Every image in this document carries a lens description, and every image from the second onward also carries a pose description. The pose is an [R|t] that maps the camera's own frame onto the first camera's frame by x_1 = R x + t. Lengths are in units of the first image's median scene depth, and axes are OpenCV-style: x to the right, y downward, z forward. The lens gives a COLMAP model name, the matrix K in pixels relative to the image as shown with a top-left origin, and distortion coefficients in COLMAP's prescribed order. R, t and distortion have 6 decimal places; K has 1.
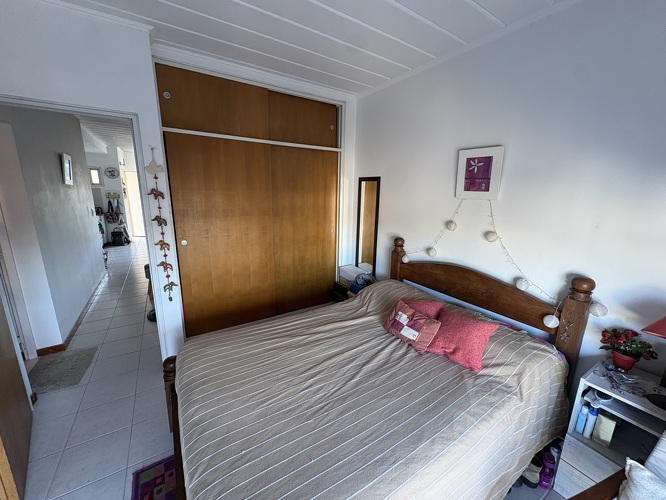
lens RADIAL K [[265.4, 0, 331.1], [0, 265.4, 248.4], [0, 0, 1]] dist [0.002490, -0.000759]
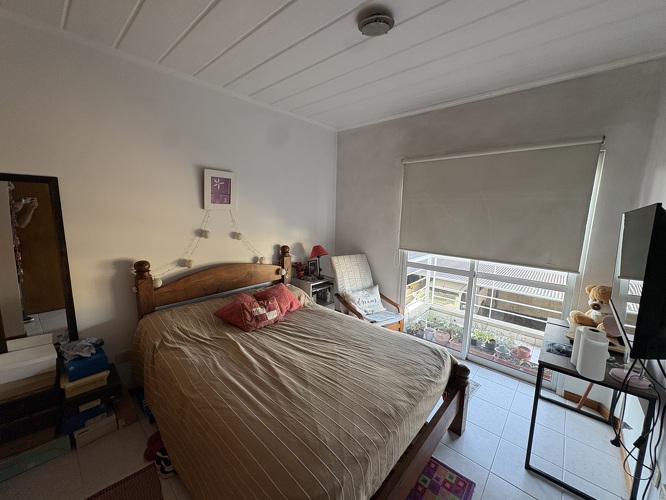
lens RADIAL K [[265.4, 0, 334.3], [0, 265.4, 251.6], [0, 0, 1]] dist [0.002490, -0.000759]
pose [[-0.272126, -0.177543, 0.945741, -0.863955], [0.183087, 0.955324, 0.232023, -0.197706], [-0.944683, 0.236292, -0.227463, 0.854408]]
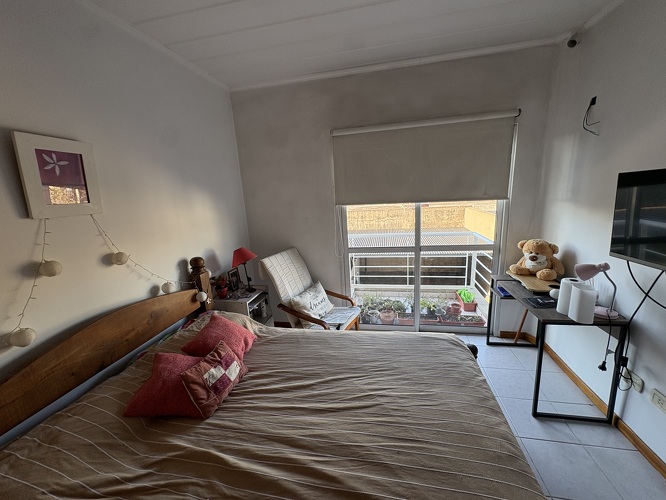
lens RADIAL K [[265.4, 0, 333.7], [0, 265.4, 250.9], [0, 0, 1]] dist [0.002490, -0.000759]
pose [[-0.723909, -0.130189, 0.677501, -0.392309], [0.195643, 0.902979, 0.382561, -0.241068], [-0.661574, 0.409488, -0.628204, 1.057018]]
